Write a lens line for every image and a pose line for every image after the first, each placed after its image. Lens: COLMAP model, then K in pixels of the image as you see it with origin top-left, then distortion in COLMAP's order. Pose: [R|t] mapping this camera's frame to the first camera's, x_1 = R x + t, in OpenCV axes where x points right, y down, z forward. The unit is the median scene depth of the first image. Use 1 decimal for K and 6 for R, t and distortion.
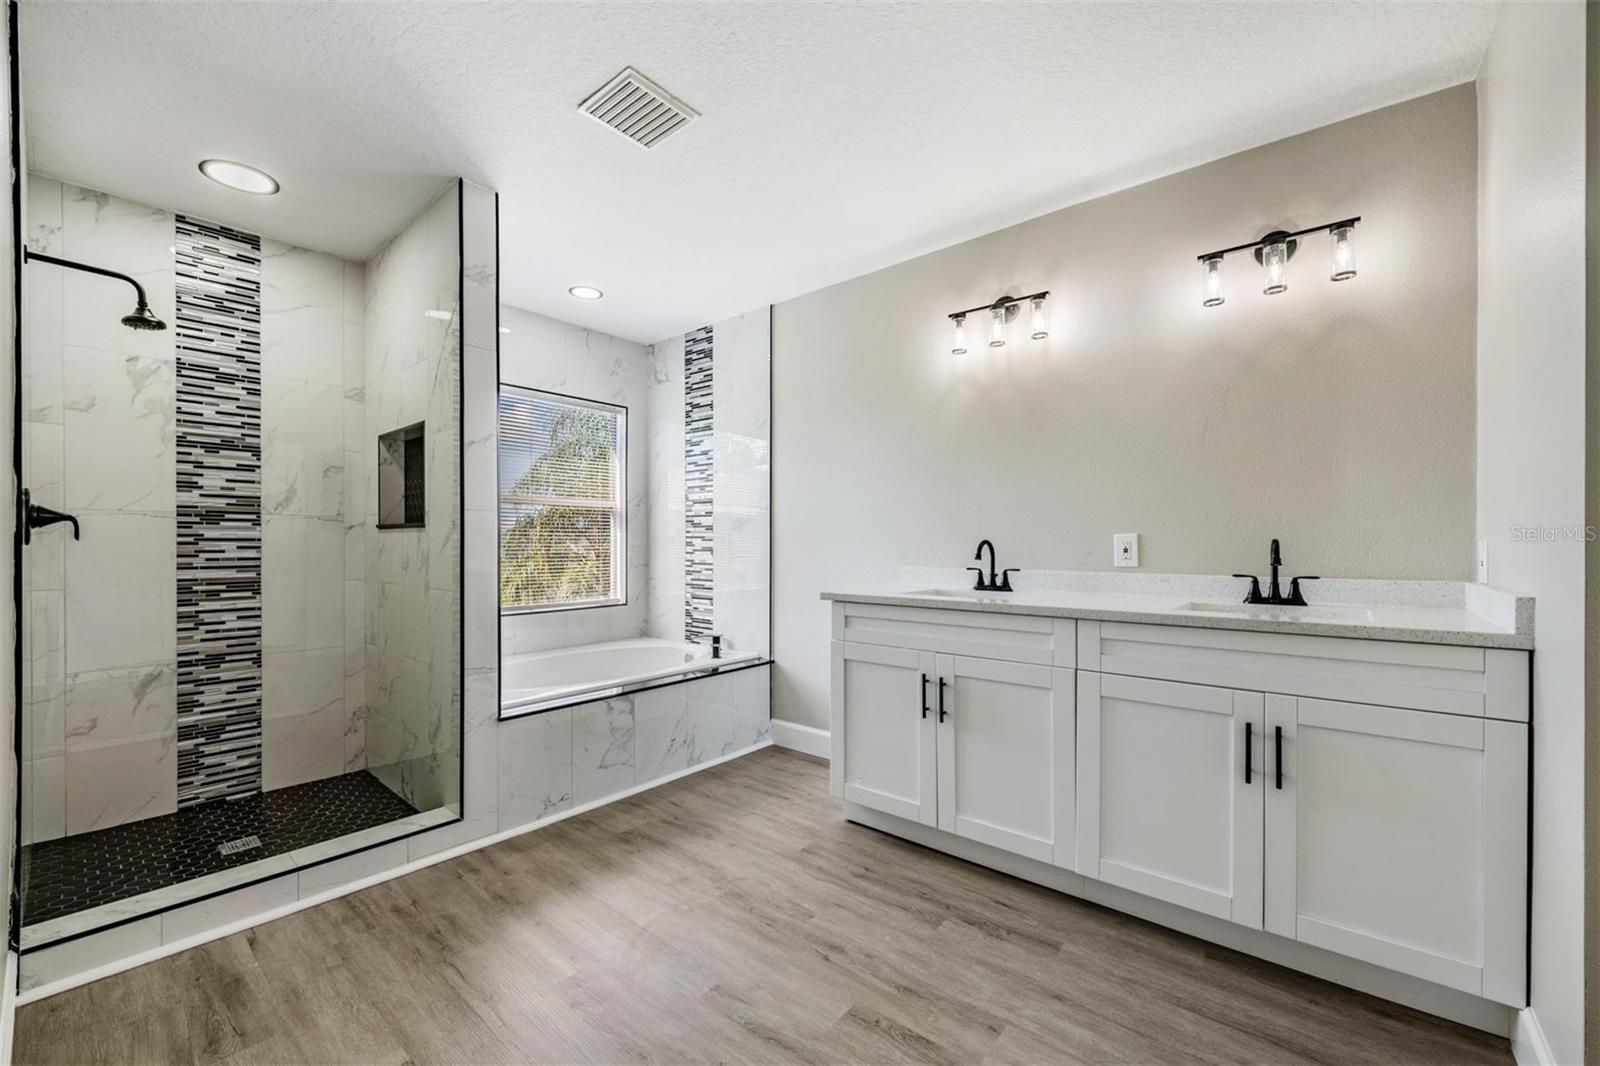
lens RADIAL K [[651.0, 0, 808.8], [0, 651.0, 533.4], [0, 0, 1]] dist [-0.012993, 0.000076]
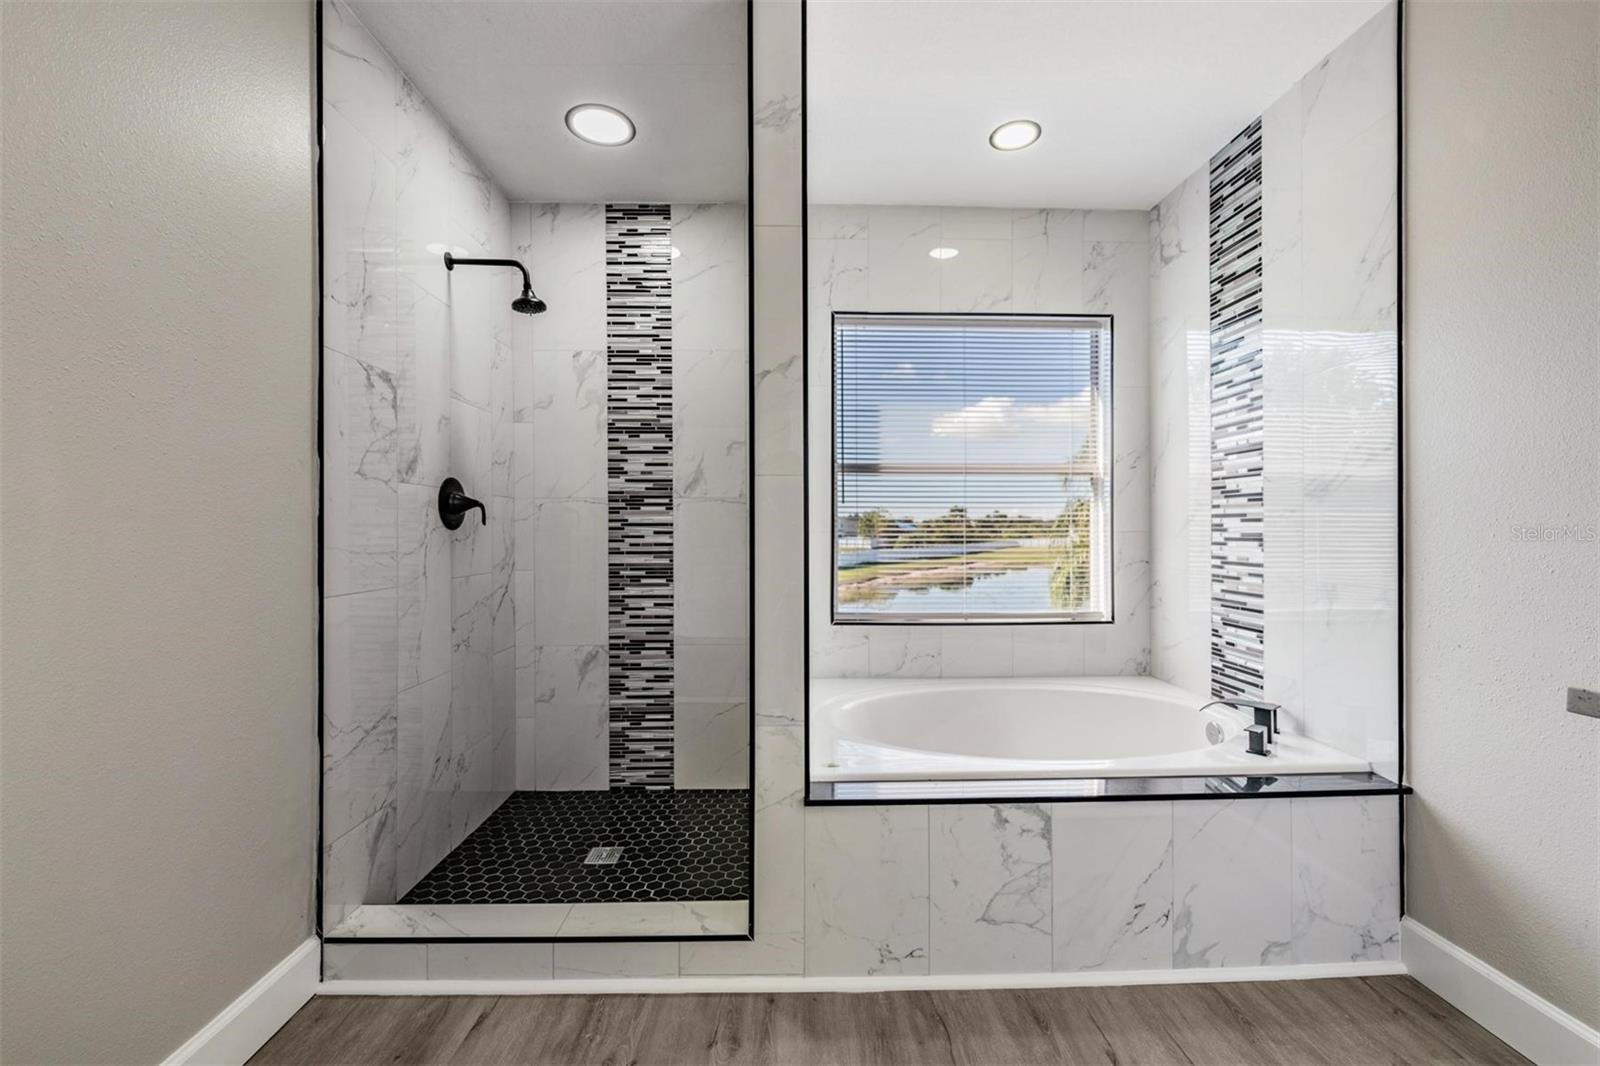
lens RADIAL K [[651.0, 0, 808.8], [0, 651.0, 533.4], [0, 0, 1]] dist [-0.012993, 0.000076]
pose [[0.660615, 0.002203, -0.750721, 0.004158], [0.012753, 0.999818, 0.014157, 0.012104], [0.750616, -0.018926, 0.660467, 0.521862]]
